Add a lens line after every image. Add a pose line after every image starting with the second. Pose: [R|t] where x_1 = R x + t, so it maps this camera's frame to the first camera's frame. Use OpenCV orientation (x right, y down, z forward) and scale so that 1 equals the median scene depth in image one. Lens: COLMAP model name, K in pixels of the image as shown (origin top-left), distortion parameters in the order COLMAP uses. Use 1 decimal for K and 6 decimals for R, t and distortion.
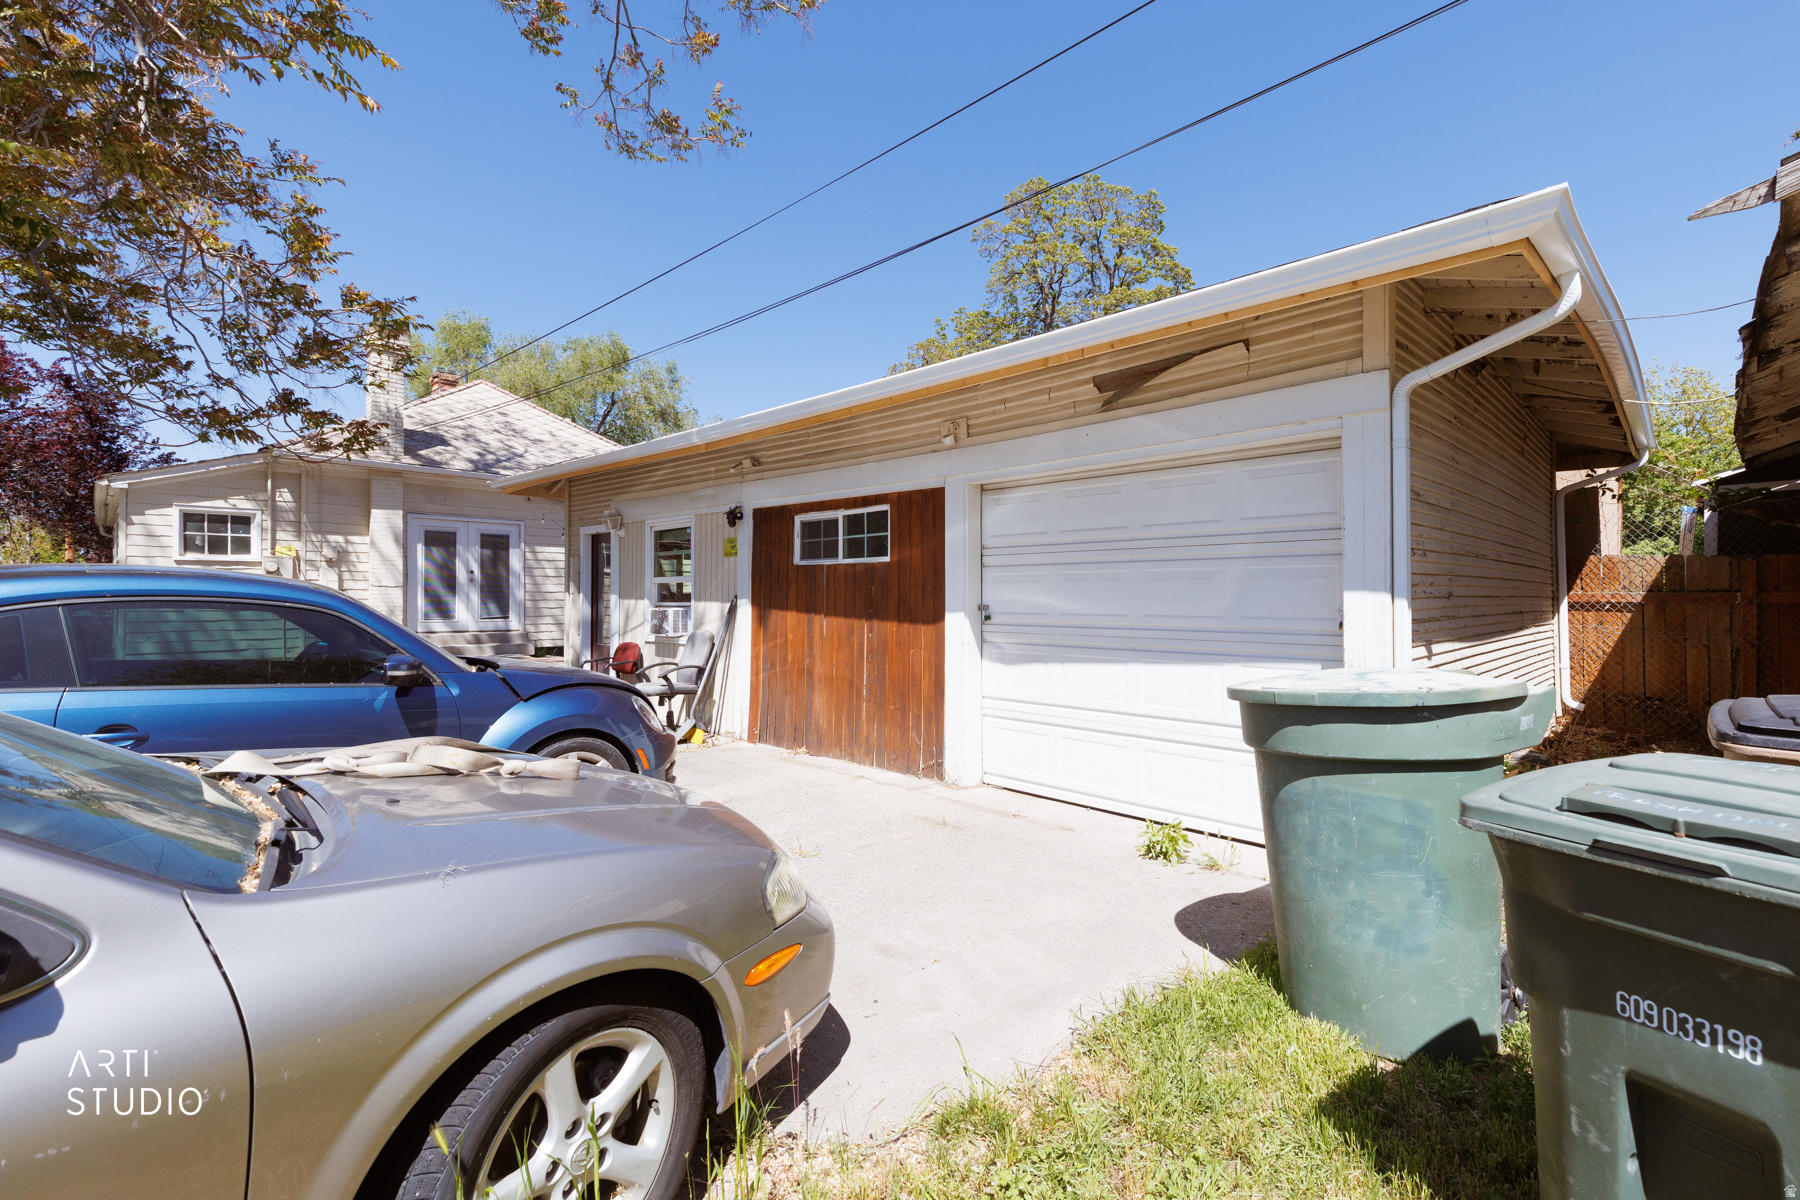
lens RADIAL K [[795.1, 0, 911.0], [0, 795.1, 599.3], [0, 0, 1]] dist [0.000826, -0.000470]
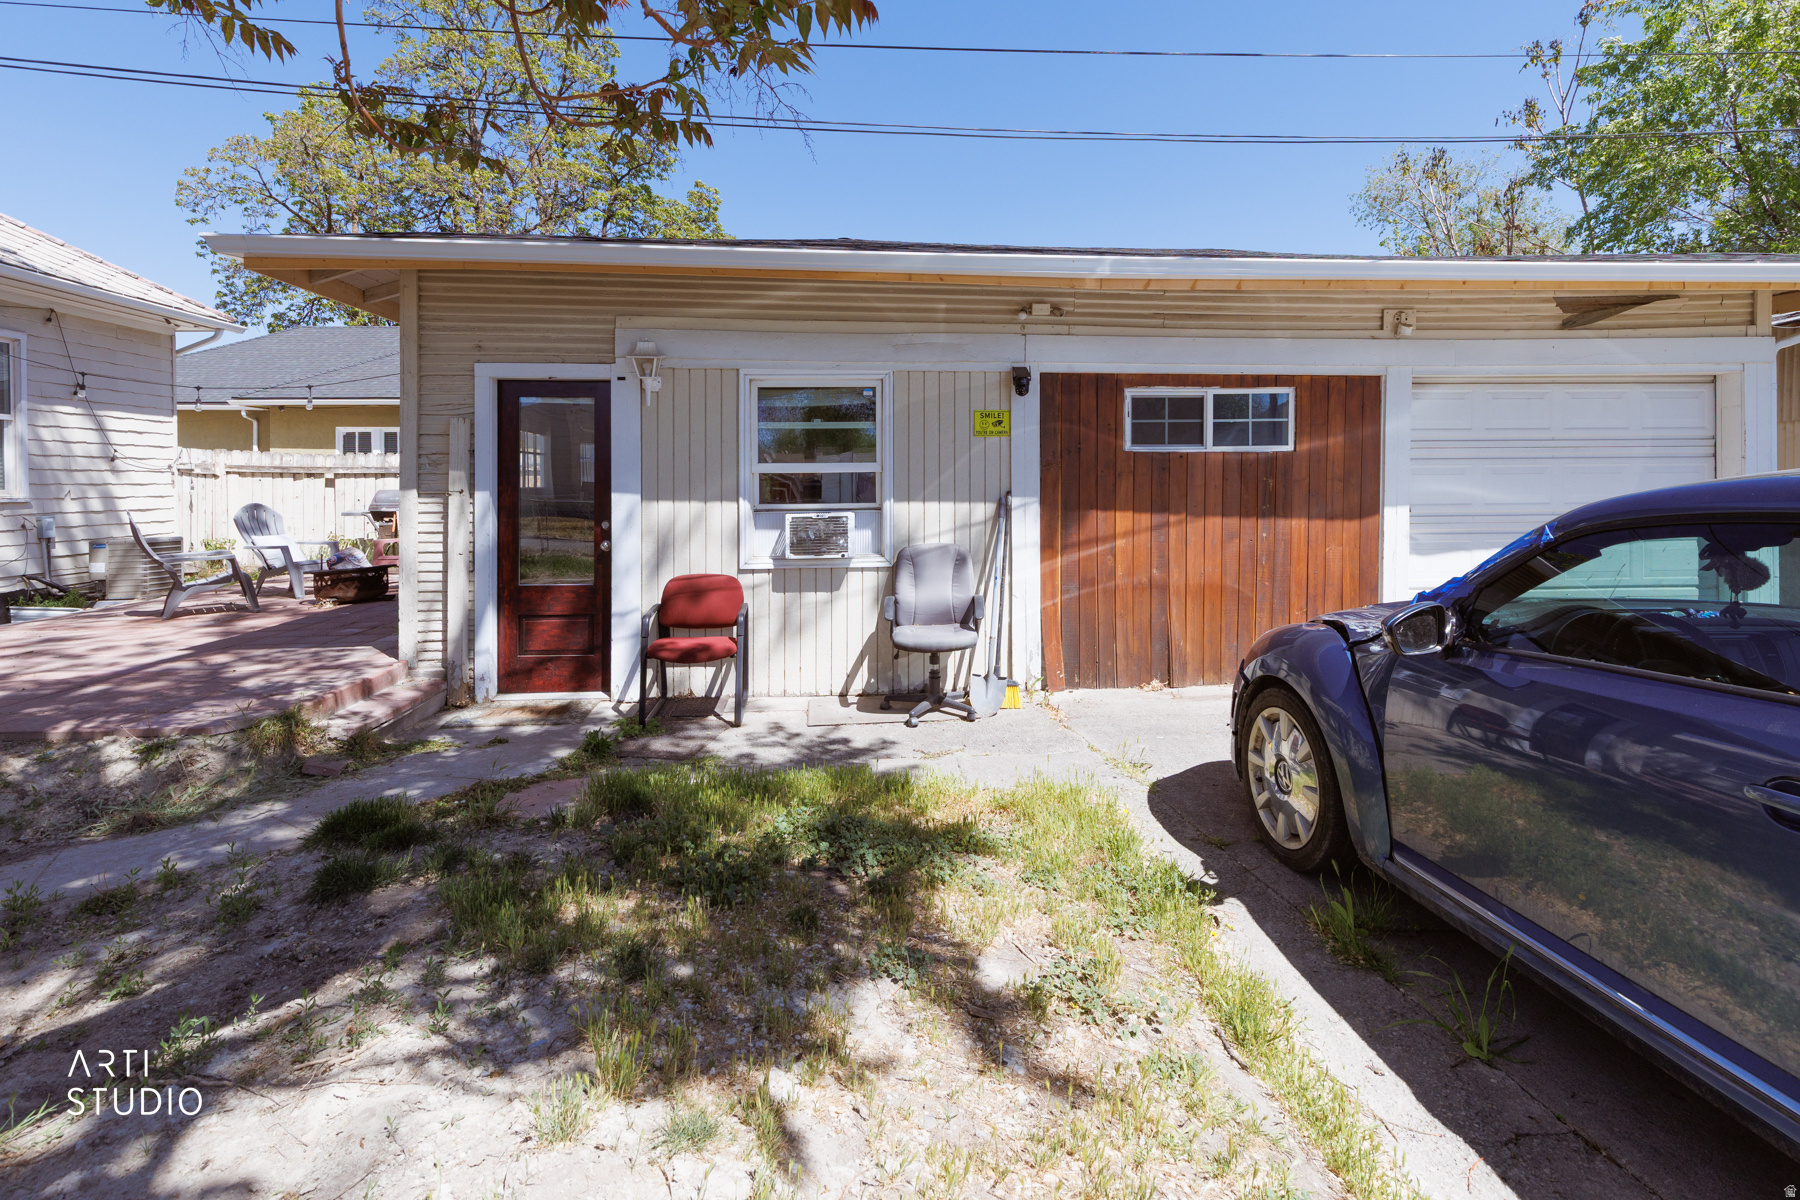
lens RADIAL K [[846.0, 0, 902.1], [0, 846.0, 480.3], [0, 0, 1]] dist [0.016062, -0.000740]
pose [[0.667773, -0.005793, 0.744342, -0.893334], [0.010157, 0.999948, -0.001330, -0.015499], [-0.744295, 0.008449, 0.667797, 0.595132]]
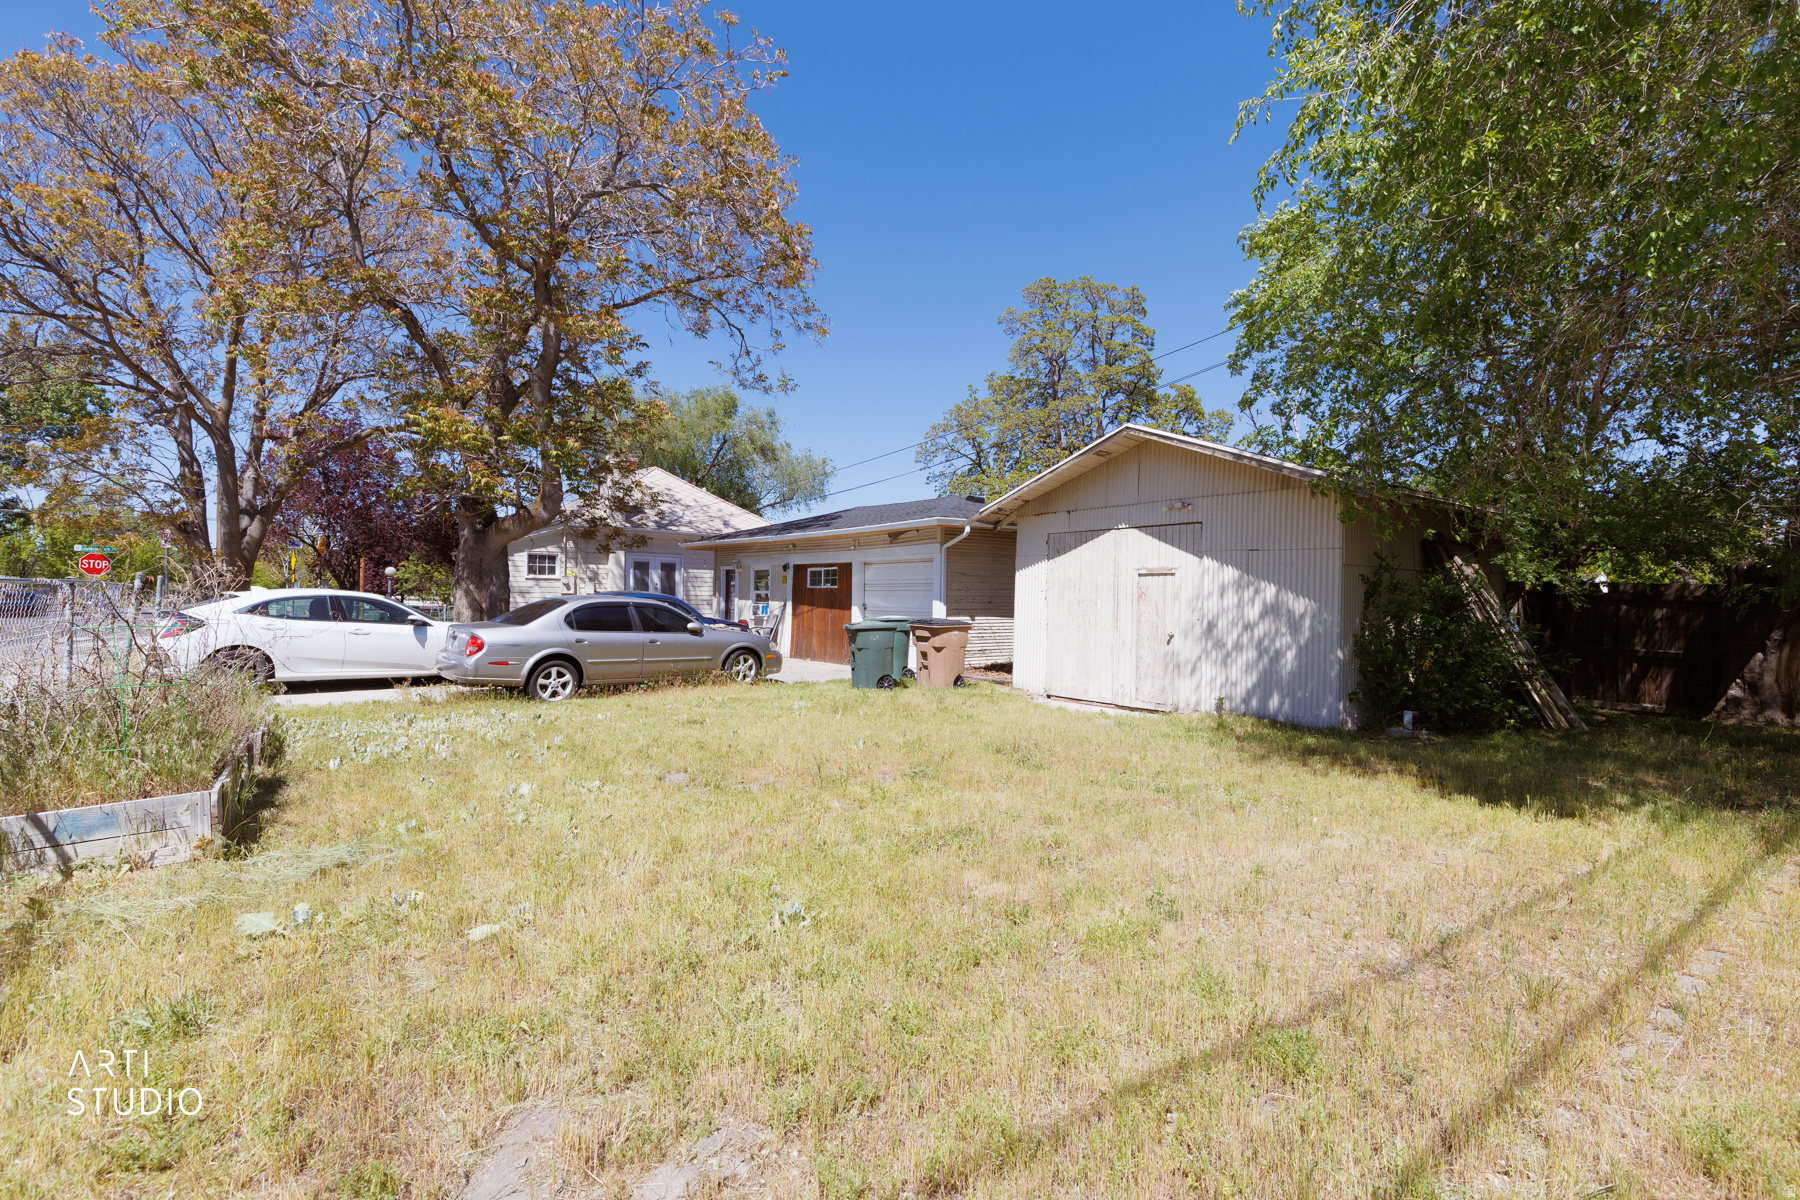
lens RADIAL K [[789.1, 0, 900.0], [0, 789.1, 600.0], [0, 0, 1]] dist [0.023172, -0.000247]
pose [[0.991388, 0.012791, -0.130329, 0.467504], [-0.013271, 0.999908, -0.002809, -0.000282], [0.130281, 0.004515, 0.991467, -1.437510]]
